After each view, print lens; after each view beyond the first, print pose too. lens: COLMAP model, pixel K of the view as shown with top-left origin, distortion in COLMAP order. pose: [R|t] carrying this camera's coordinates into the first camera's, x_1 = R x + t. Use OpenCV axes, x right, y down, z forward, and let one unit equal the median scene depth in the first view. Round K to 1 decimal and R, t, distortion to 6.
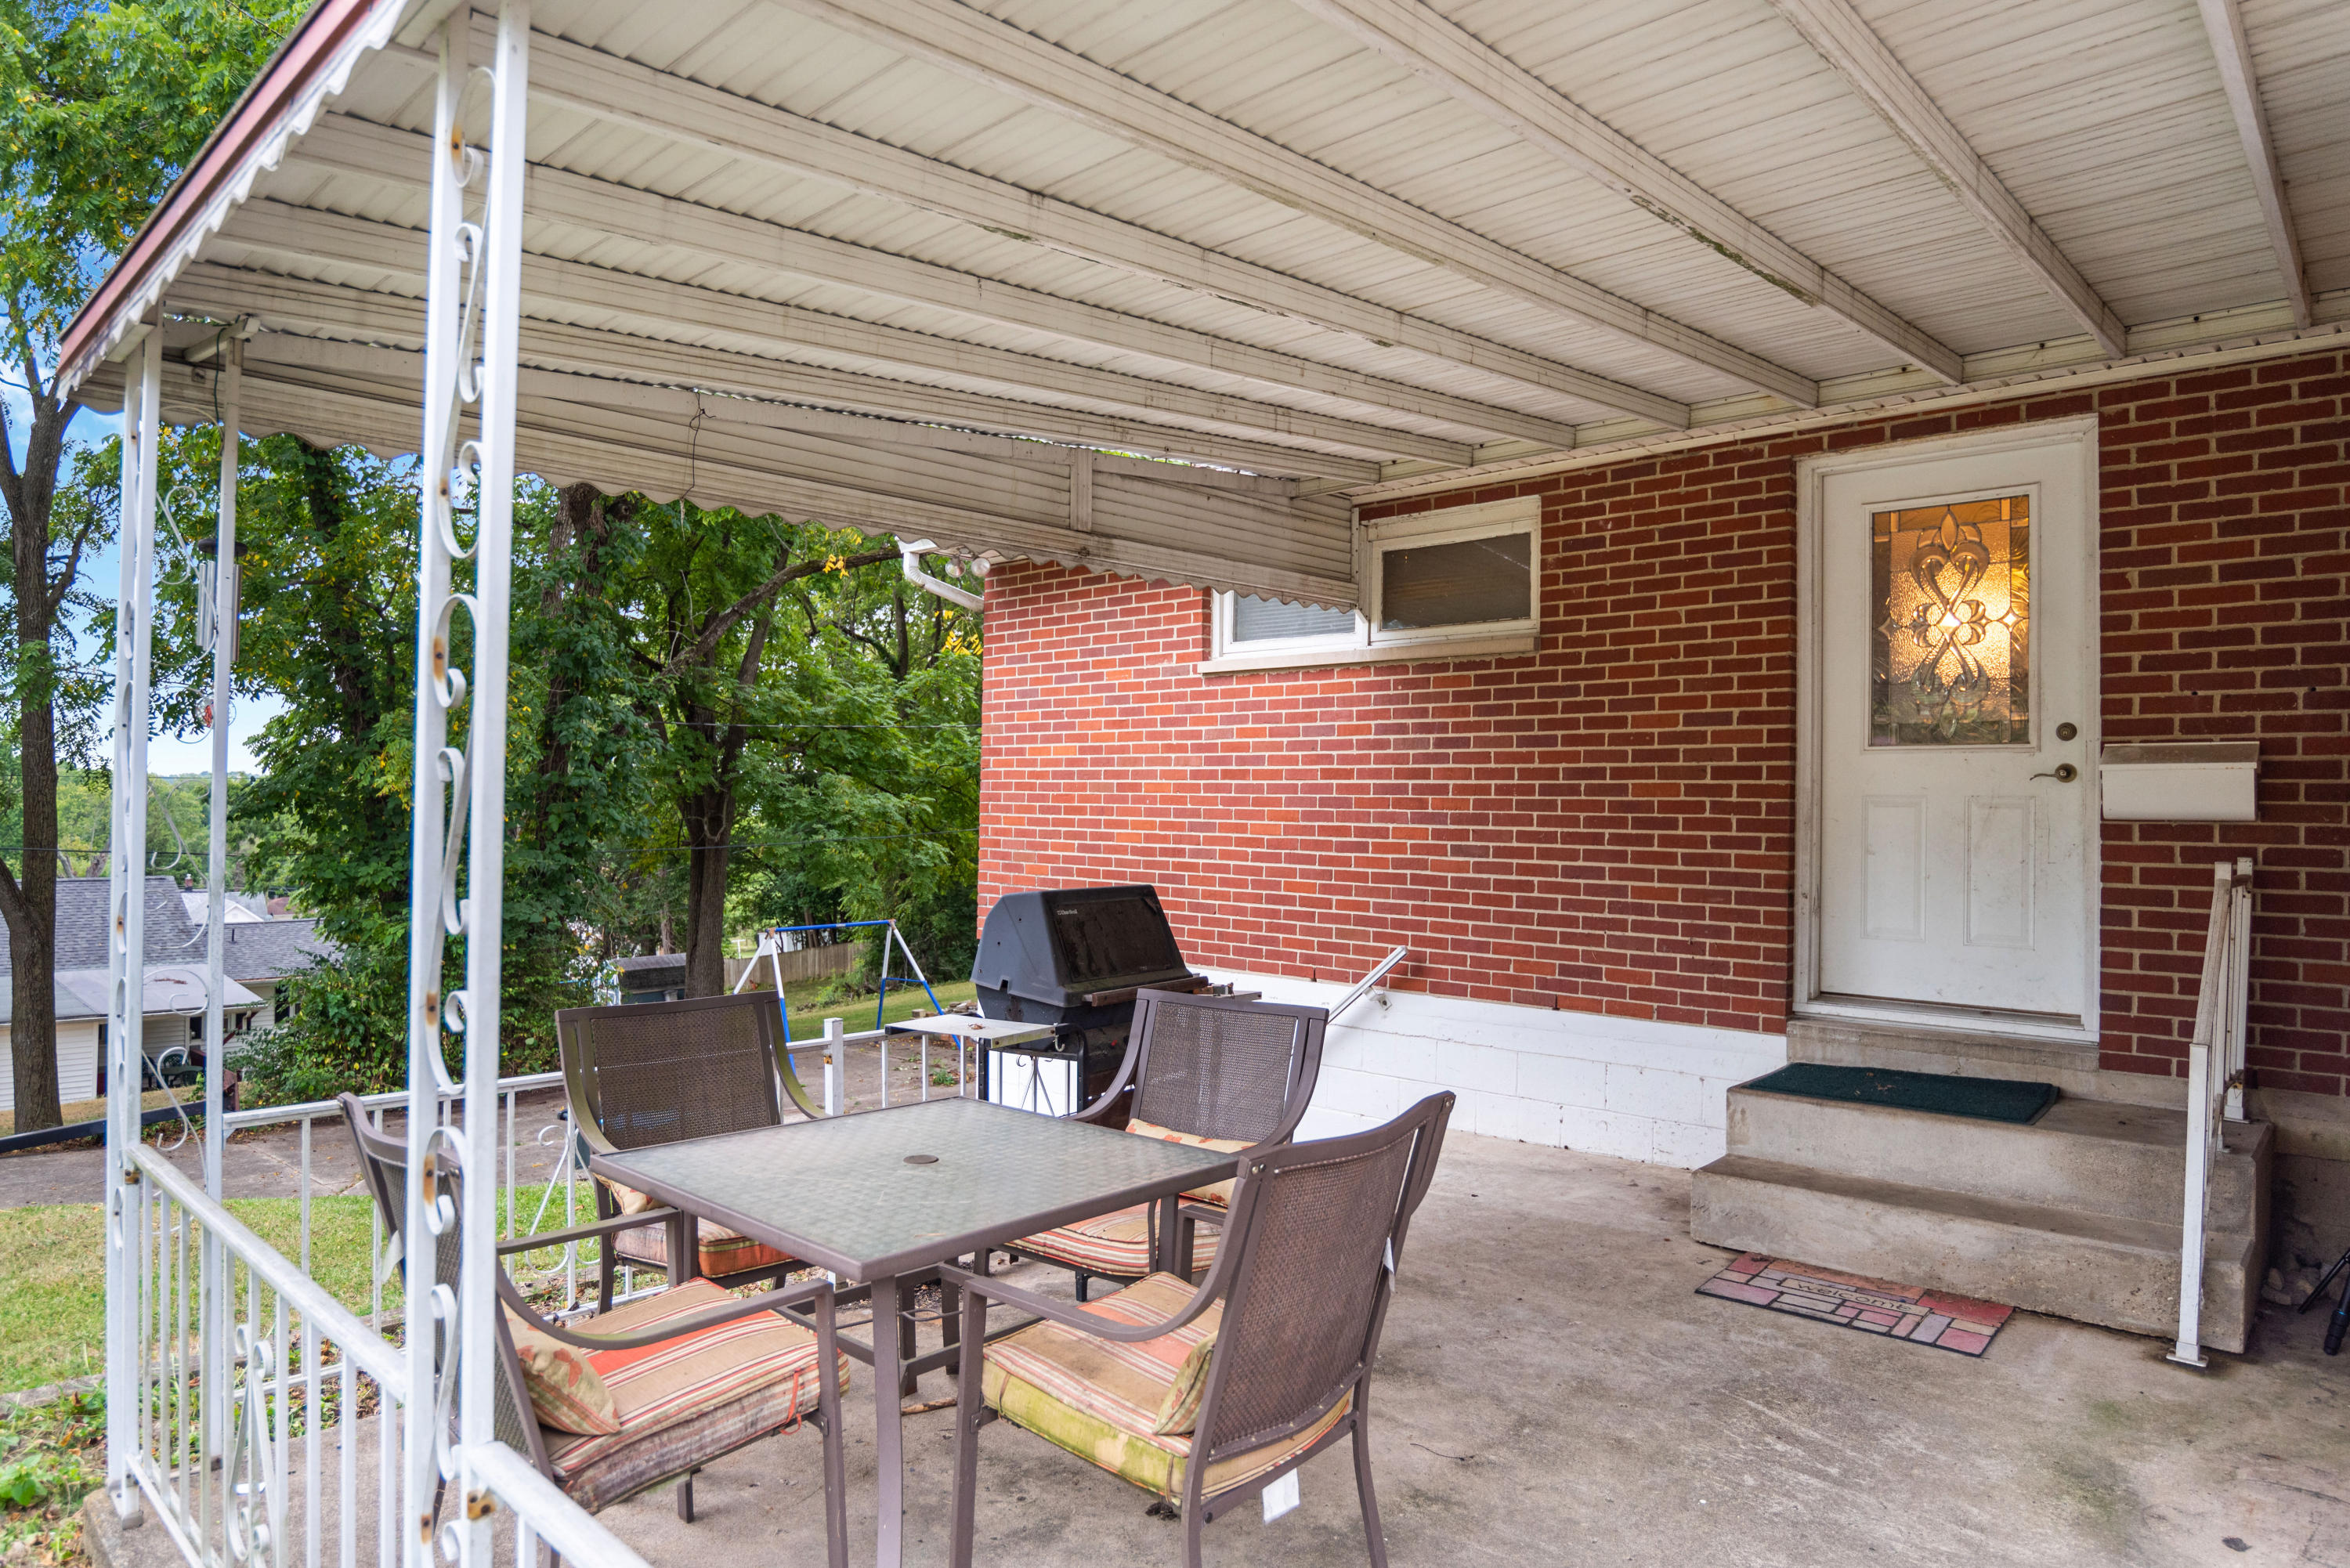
lens RADIAL K [[1423.4, 0, 1175.0], [0, 1423.4, 784.0], [0, 0, 1]] dist [-0.000255, -0.000055]
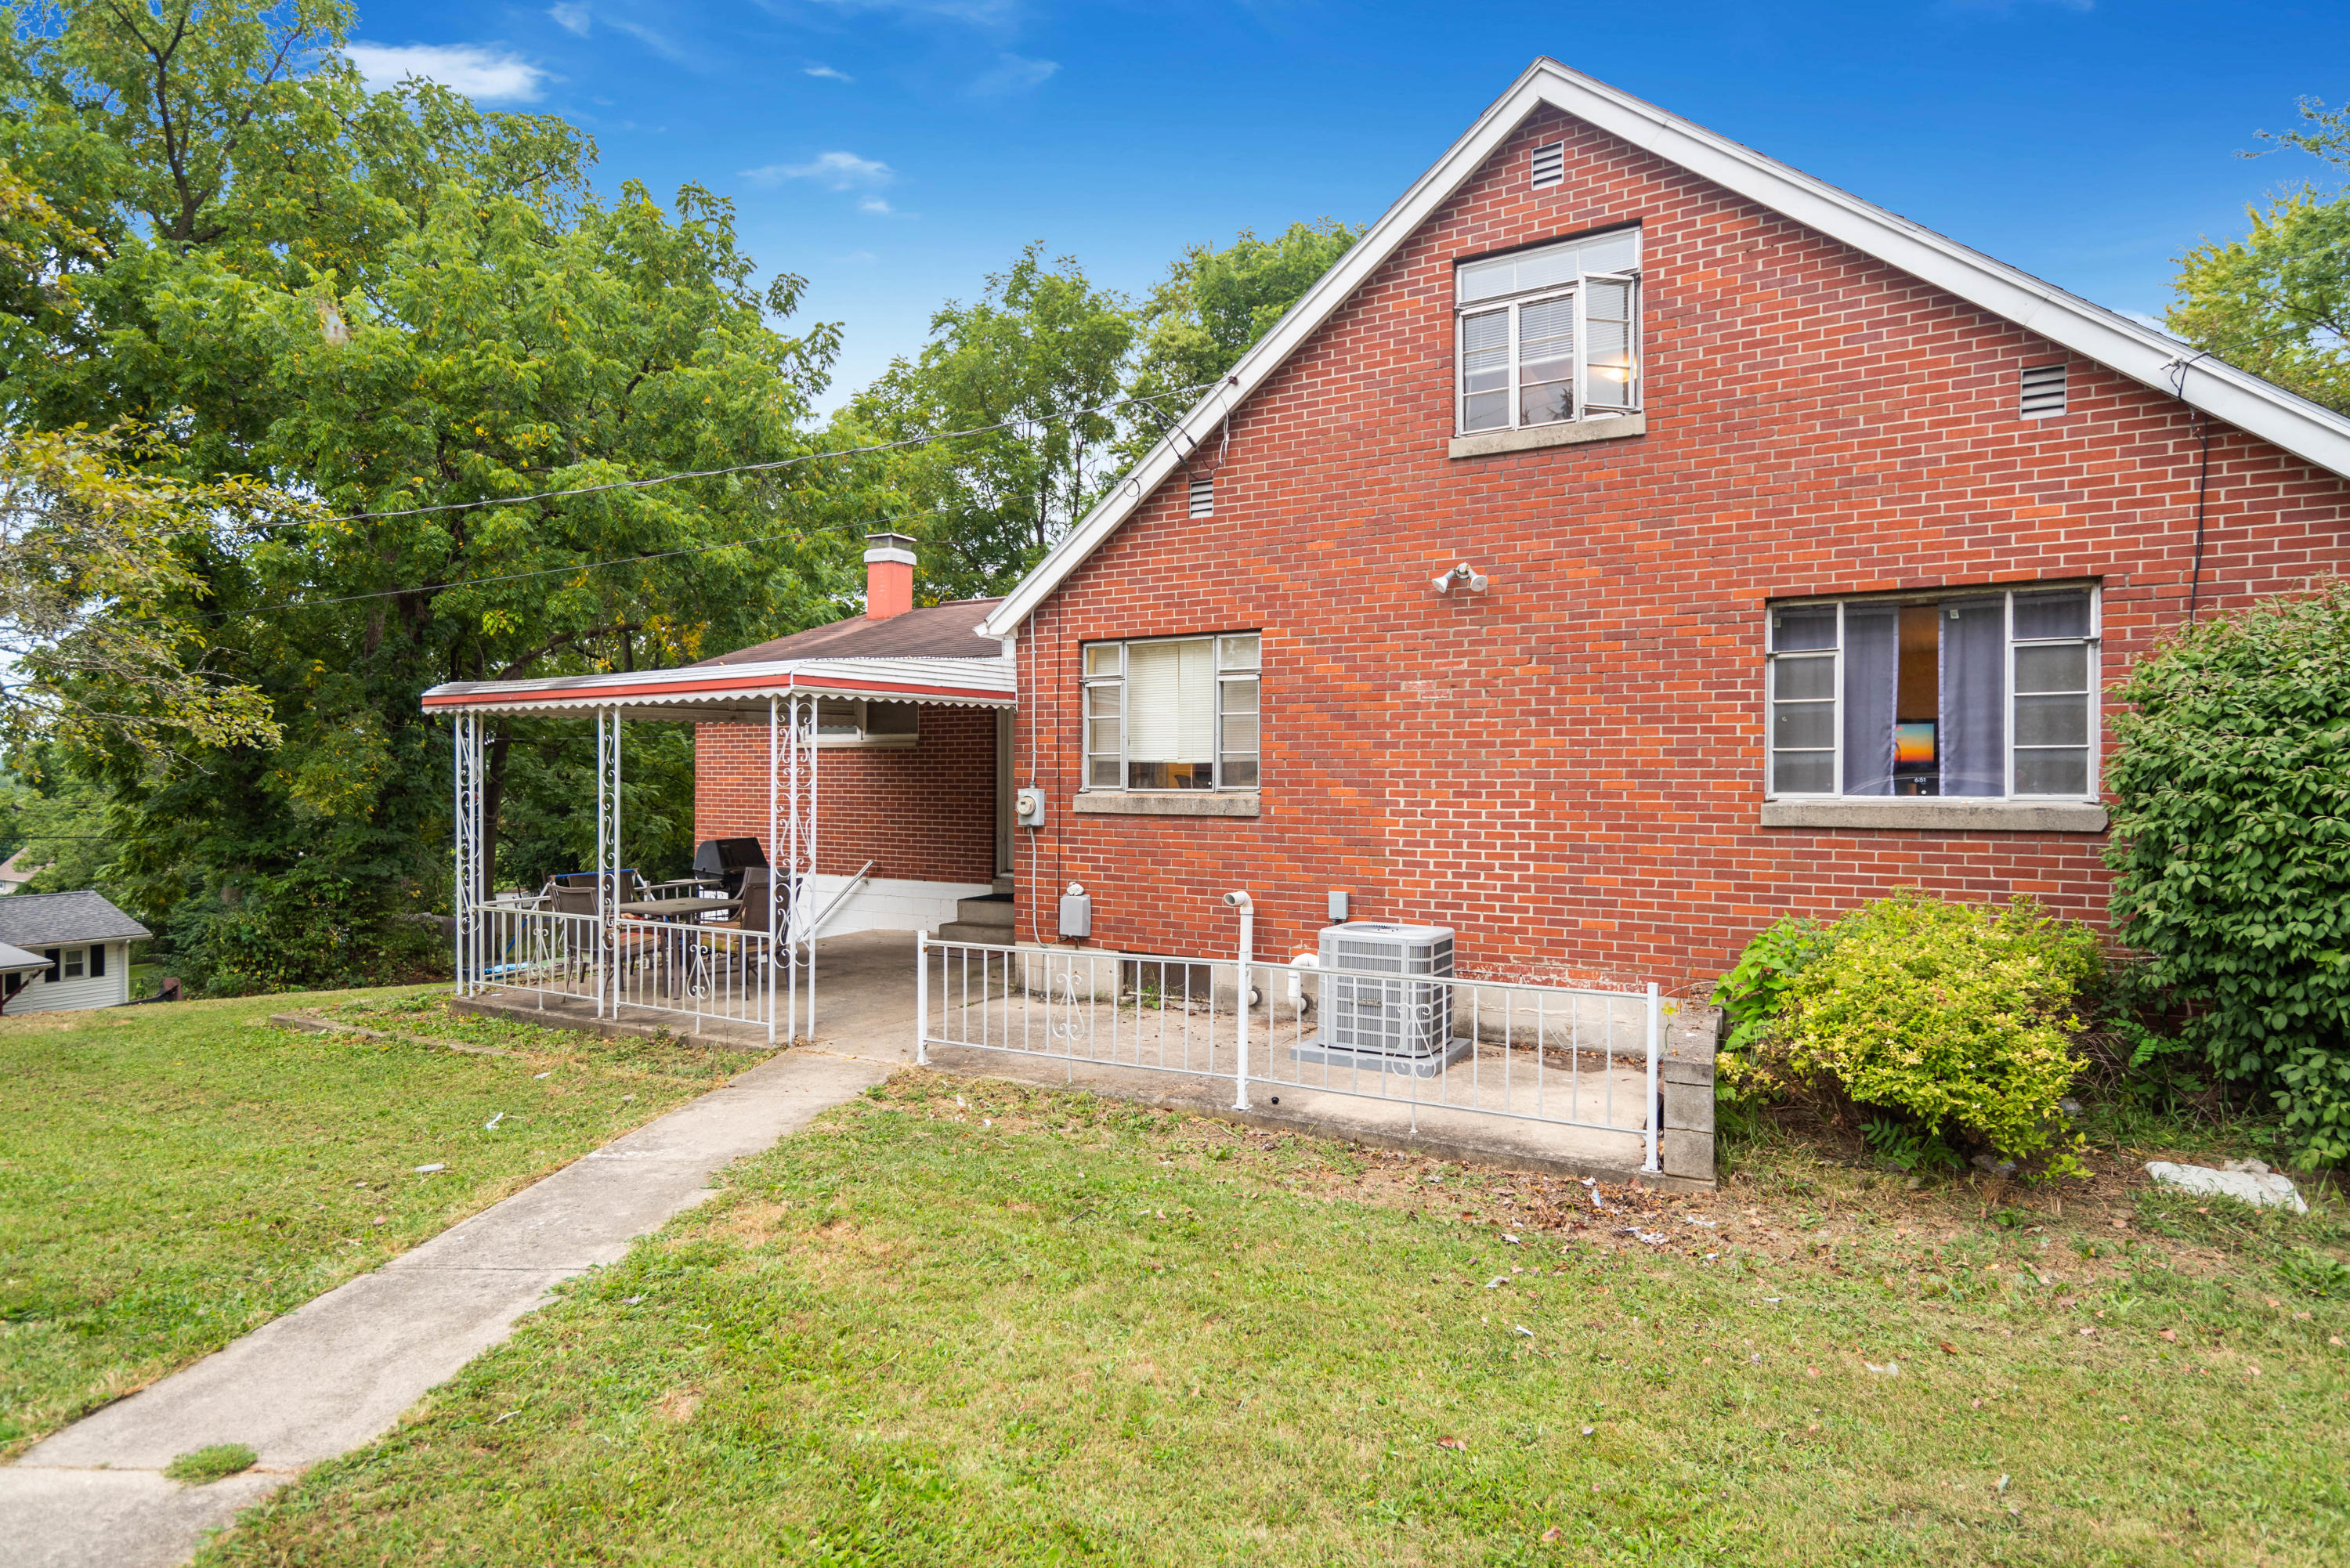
lens RADIAL K [[1179.9, 0, 1175.0], [0, 1179.9, 784.0], [0, 0, 1]] dist [0.001273, 0.000148]
pose [[0.968944, -0.012632, 0.246958, 0.158138], [0.007041, 0.999699, 0.023509, -0.065466], [-0.247181, -0.021041, 0.968741, -1.133144]]
